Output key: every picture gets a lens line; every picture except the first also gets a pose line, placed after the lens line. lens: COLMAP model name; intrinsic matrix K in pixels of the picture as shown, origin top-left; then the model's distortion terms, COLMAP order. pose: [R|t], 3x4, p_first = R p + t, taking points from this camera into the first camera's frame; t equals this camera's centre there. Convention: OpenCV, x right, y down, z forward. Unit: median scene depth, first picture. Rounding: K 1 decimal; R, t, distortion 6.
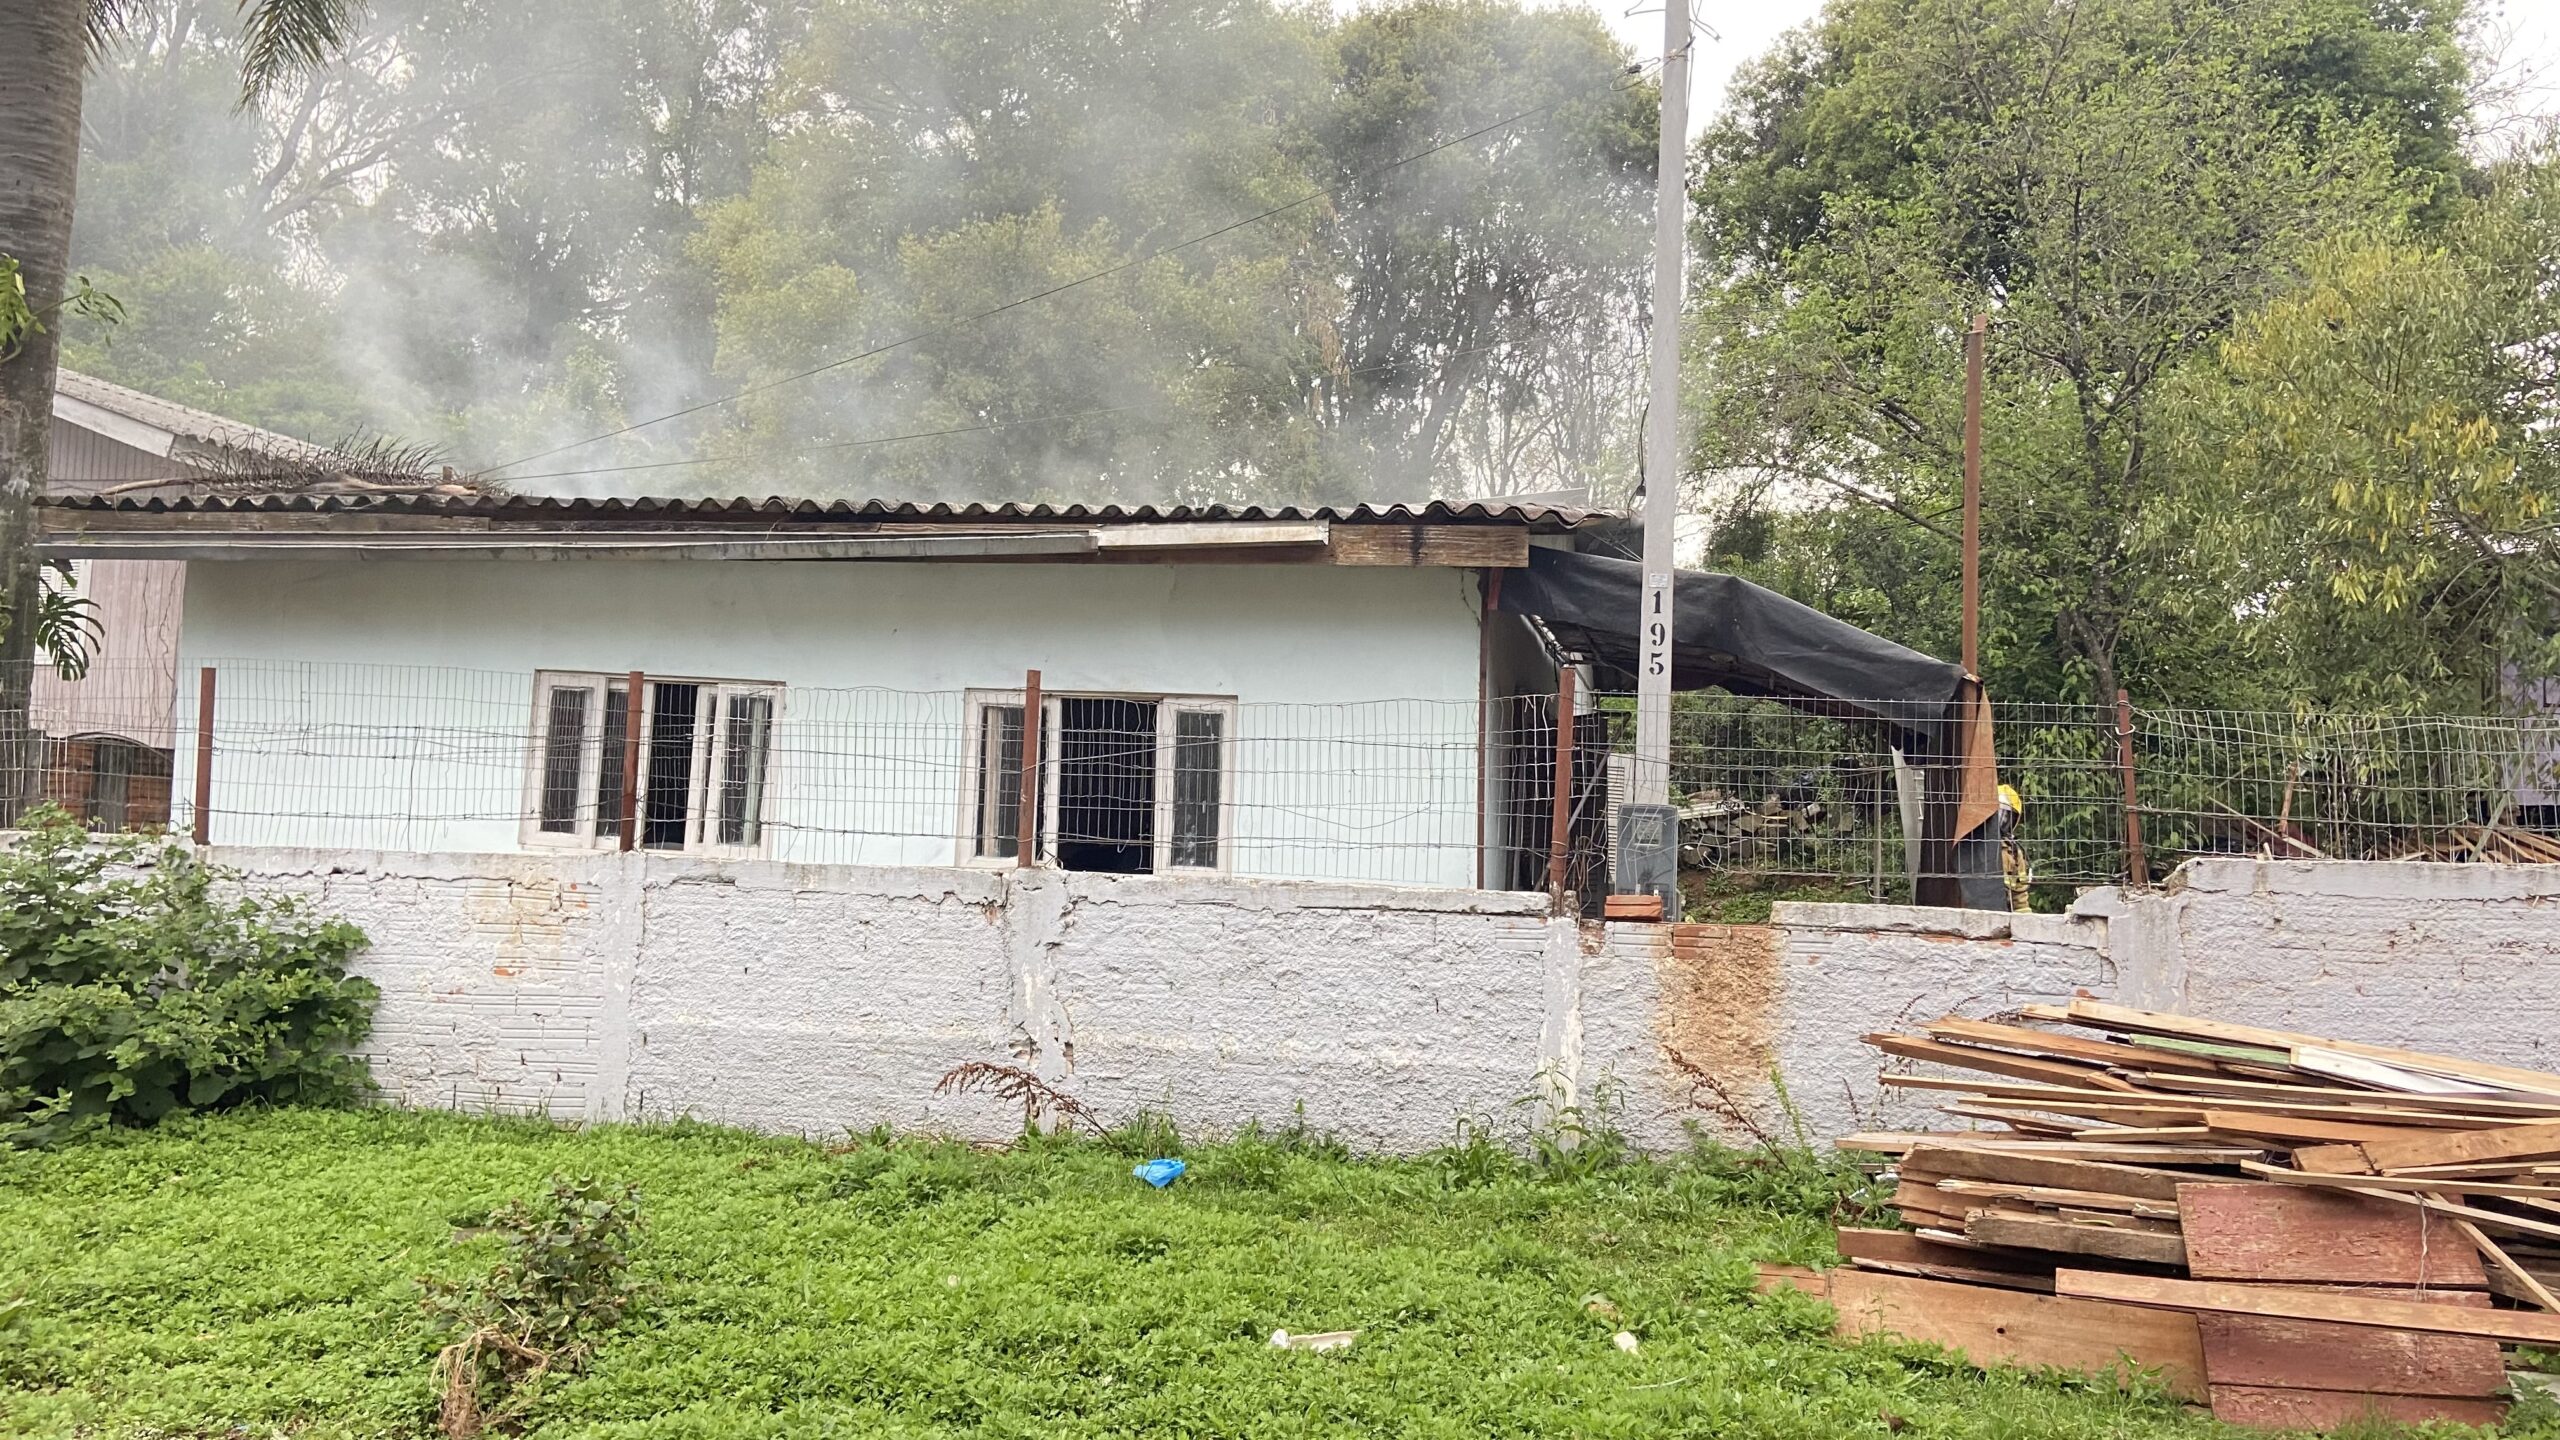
lens RADIAL K [[1949.9, 0, 1278.4], [0, 1949.9, 708.3], [0, 0, 1]] dist [0.120181, -0.151661]
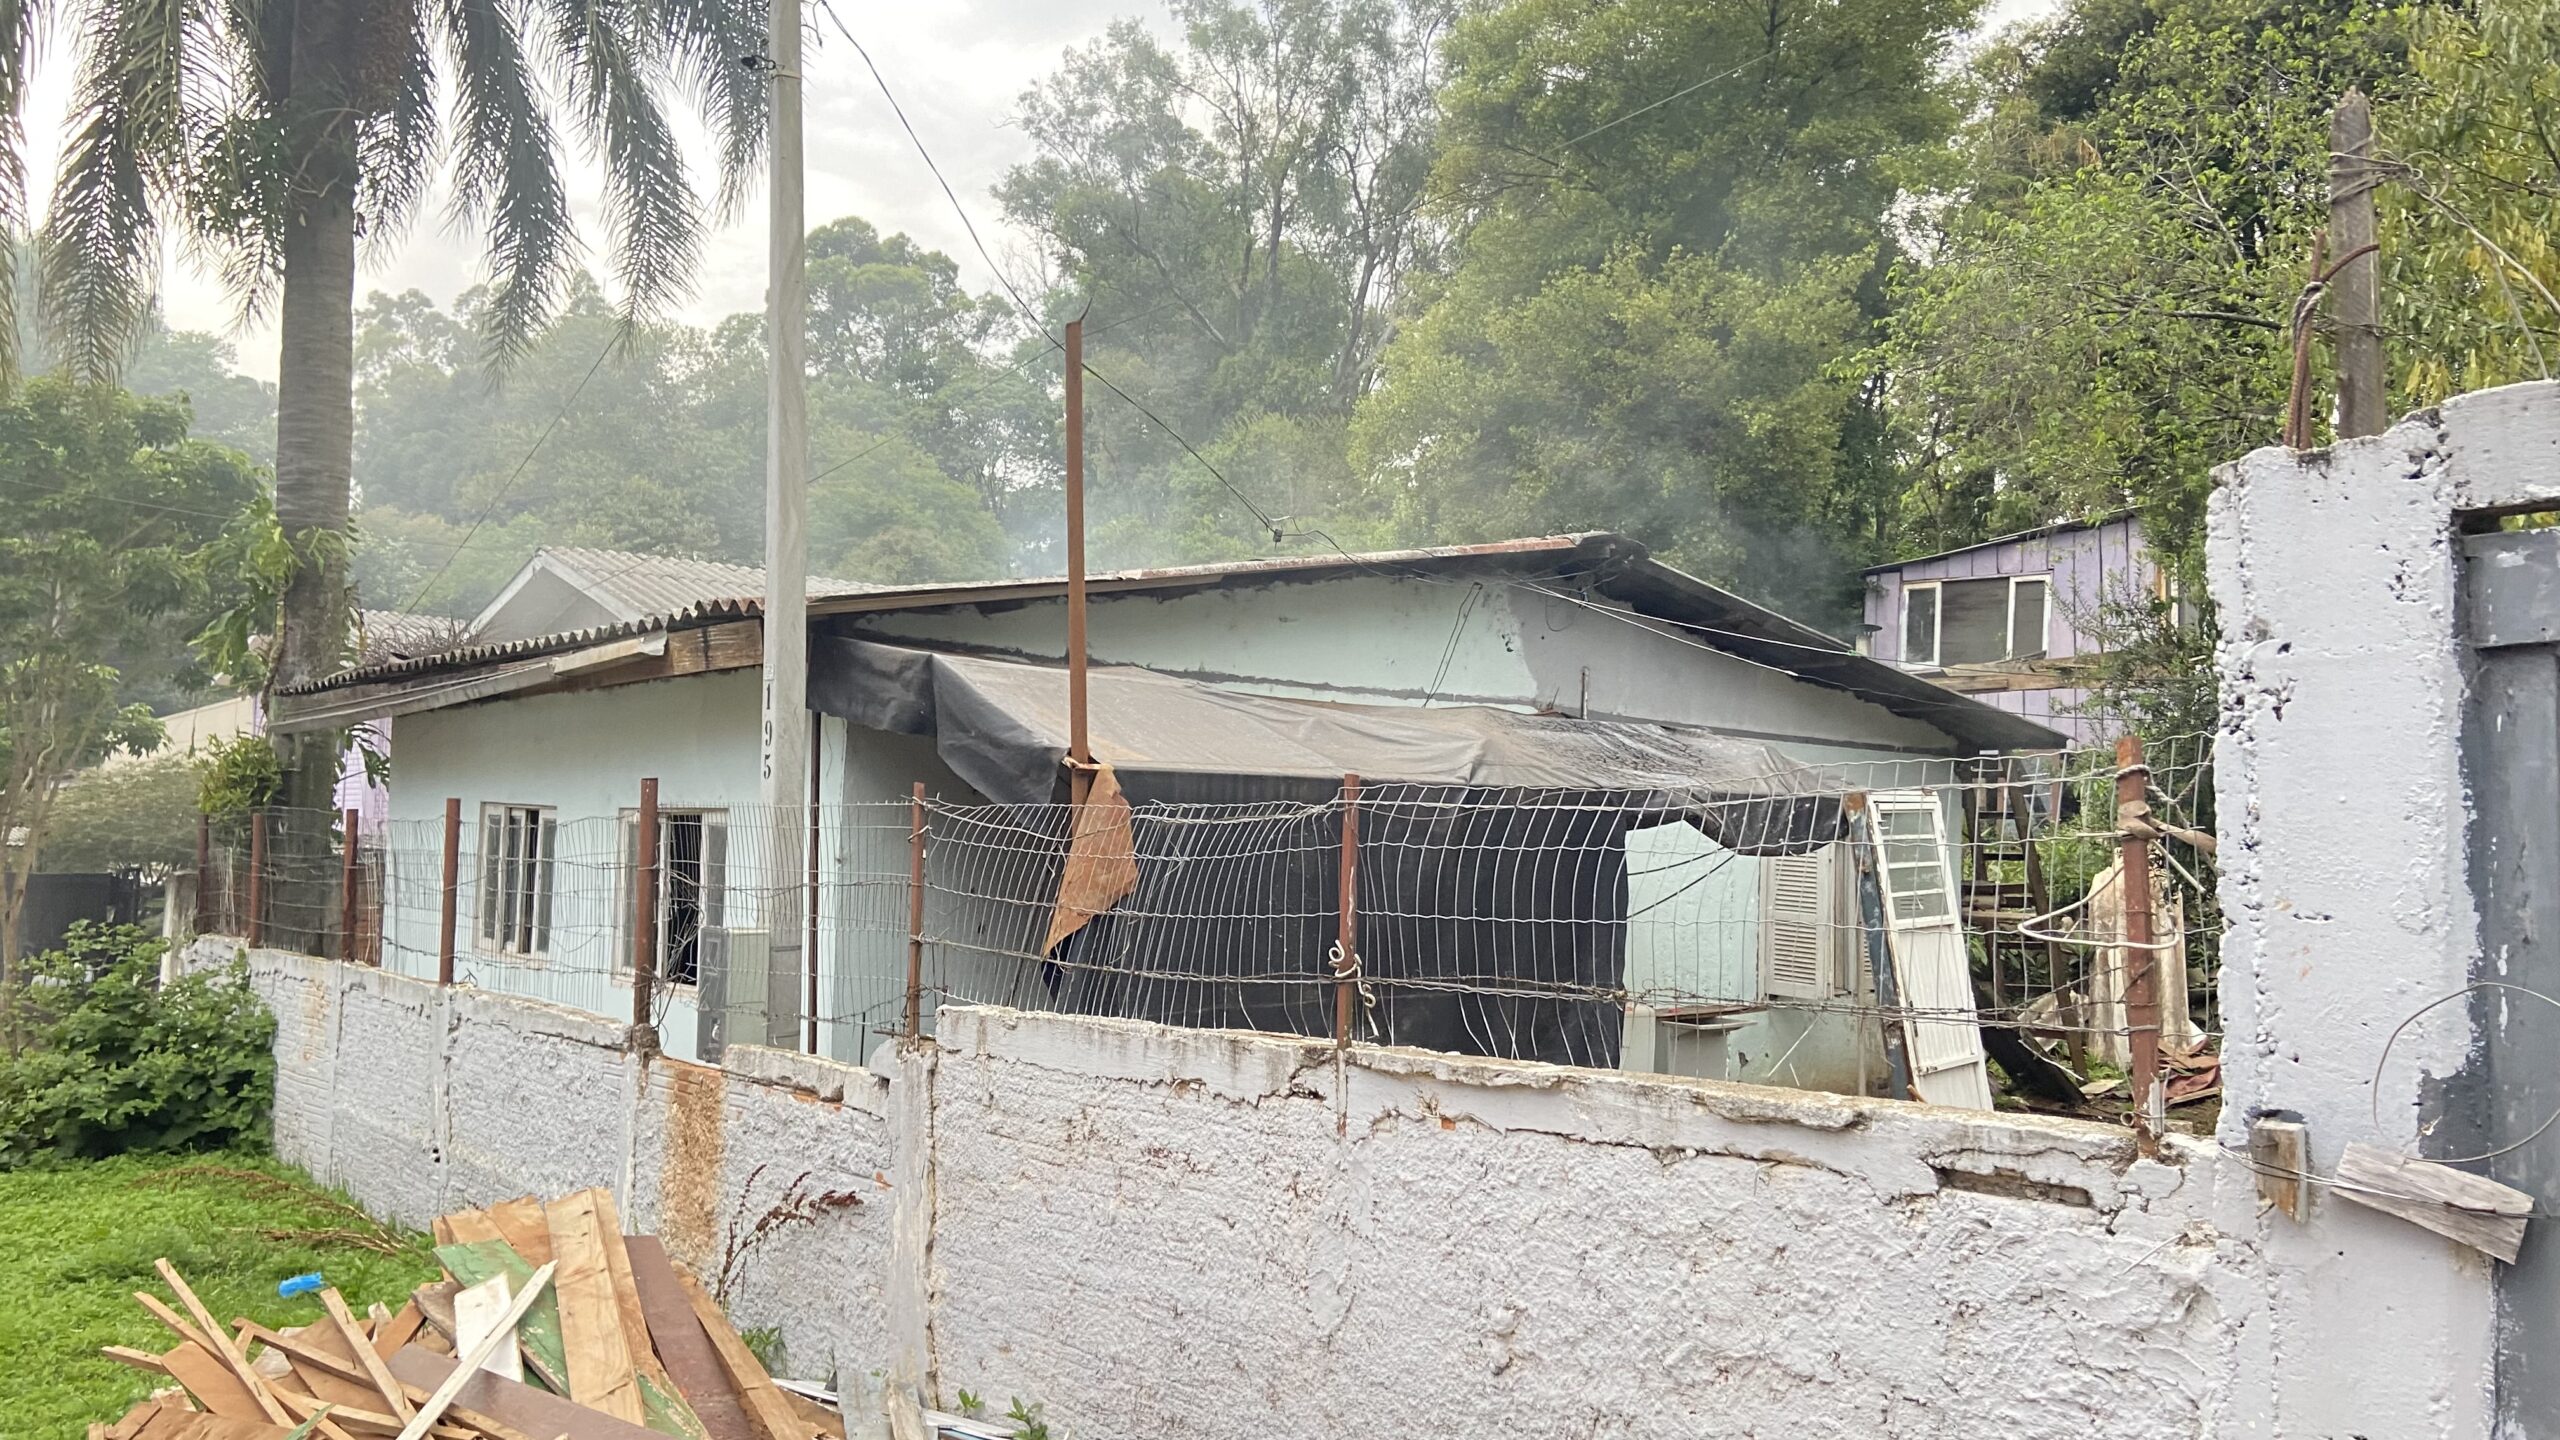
lens RADIAL K [[1949.9, 0, 1278.4], [0, 1949.9, 708.3], [0, 0, 1]] dist [0.120181, -0.151661]
pose [[0.774199, -0.065306, -0.629564, 0.913220], [0.046293, 0.997841, -0.046580, 0.003213], [0.631247, 0.006917, 0.775551, 0.445665]]
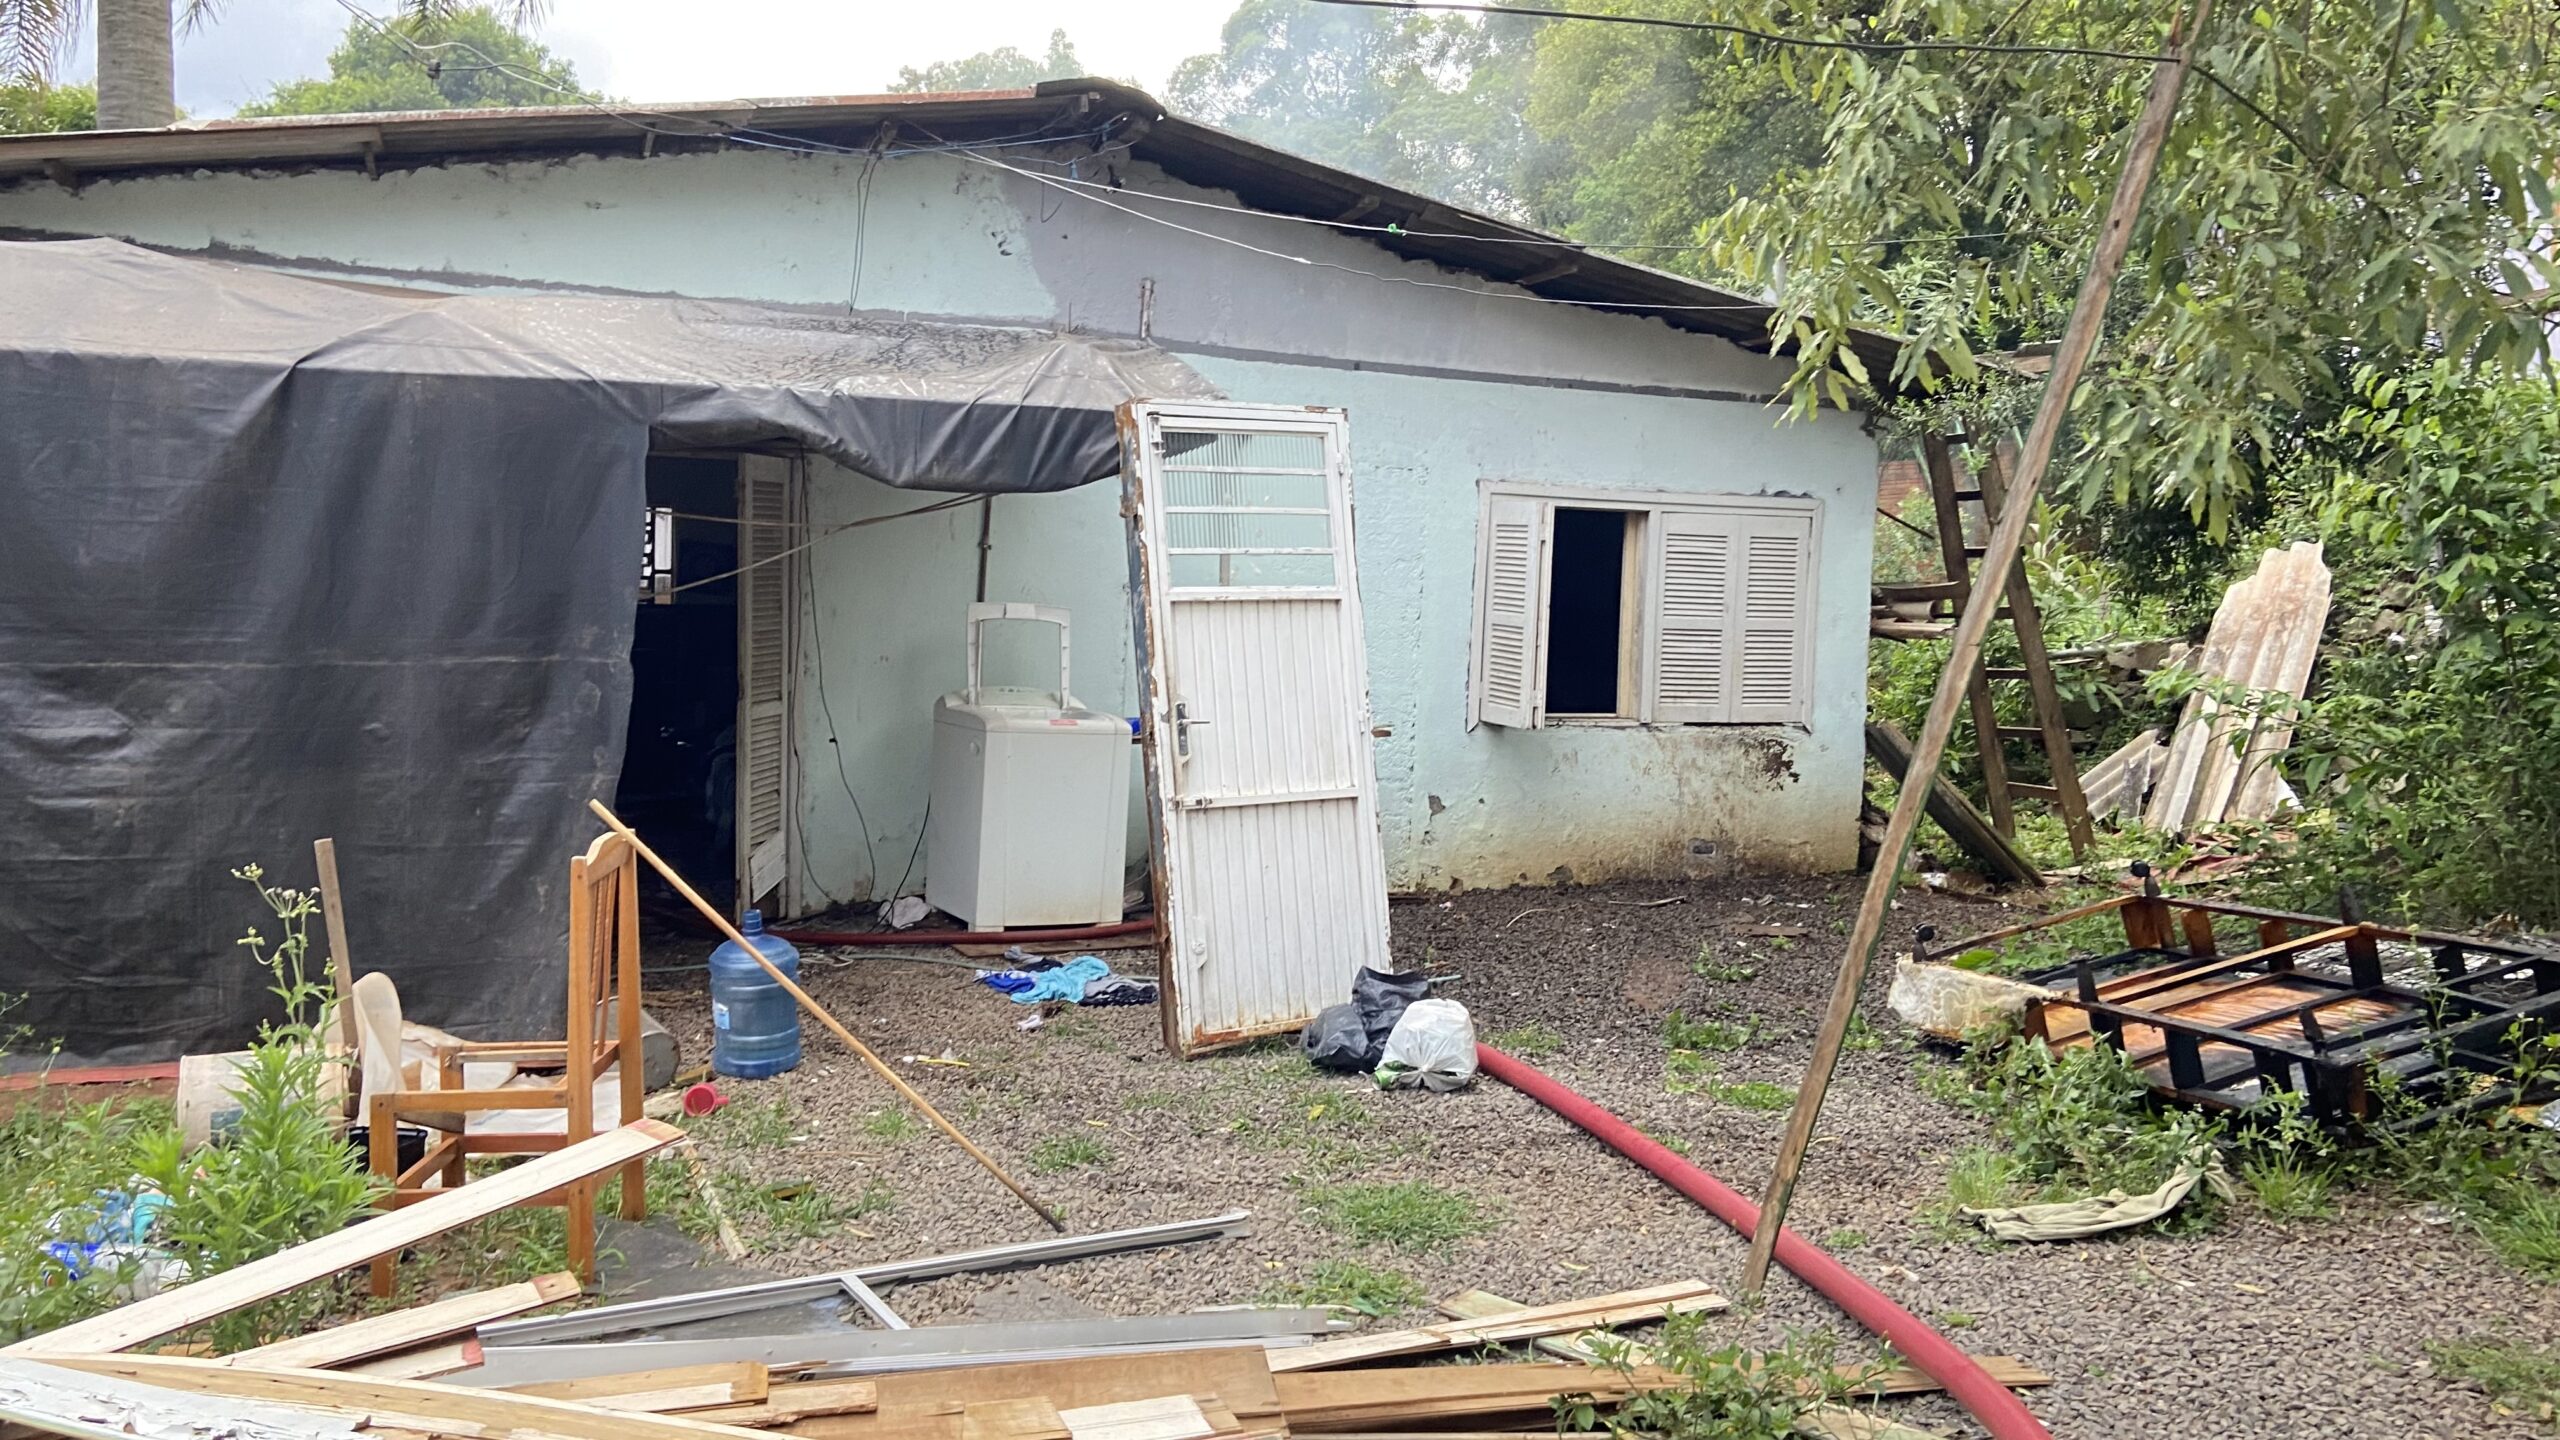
lens RADIAL K [[1949.9, 0, 1278.4], [0, 1949.9, 708.3], [0, 0, 1]] dist [0.120181, -0.151661]
pose [[0.547448, 0.023565, -0.836508, 1.113711], [0.044946, 0.997333, 0.057511, 0.086378], [0.835632, -0.069082, 0.544929, 1.108667]]
